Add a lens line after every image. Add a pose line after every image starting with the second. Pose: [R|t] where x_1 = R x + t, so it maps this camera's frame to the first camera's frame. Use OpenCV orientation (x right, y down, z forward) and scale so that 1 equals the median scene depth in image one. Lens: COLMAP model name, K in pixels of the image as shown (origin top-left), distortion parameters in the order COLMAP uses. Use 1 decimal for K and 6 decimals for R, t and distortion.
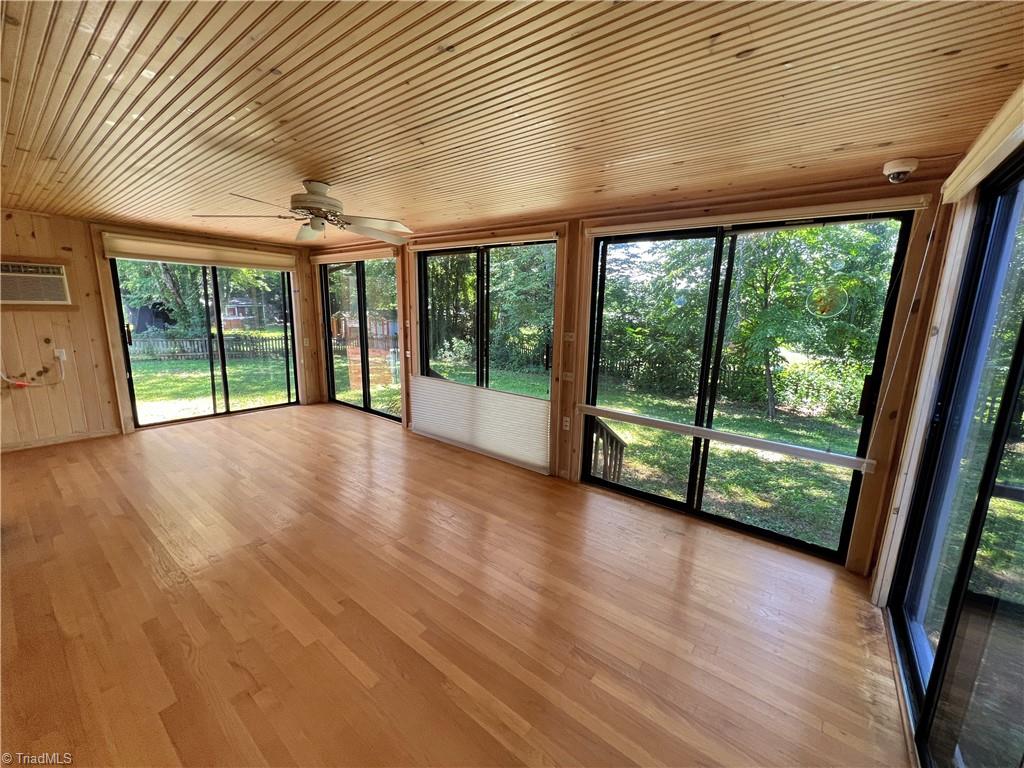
lens RADIAL K [[399.3, 0, 512.0], [0, 399.3, 384.0], [0, 0, 1]] dist [0.000084, -0.000004]
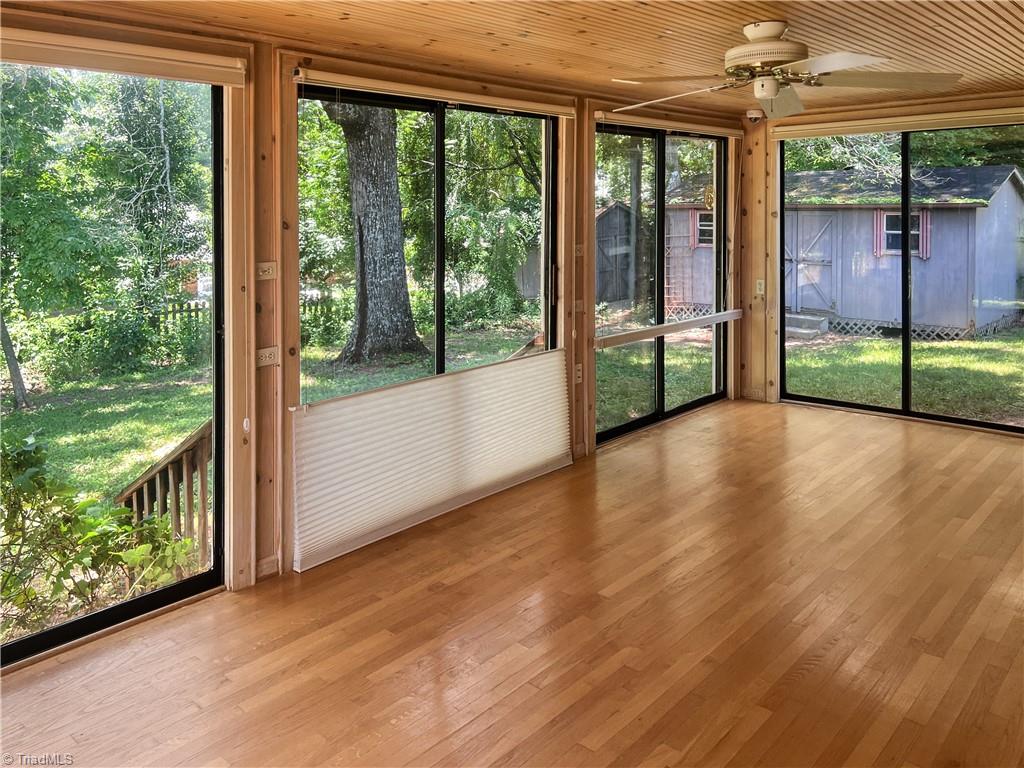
lens RADIAL K [[823.2, 0, 512.8], [0, 823.2, 374.0], [0, 0, 1]] dist [0.097253, 0.001541]
pose [[0.024093, -0.225259, 0.974001, -1.617750], [0.208582, 0.953974, 0.215468, -0.305411], [-0.977708, 0.197968, 0.069969, 1.239913]]
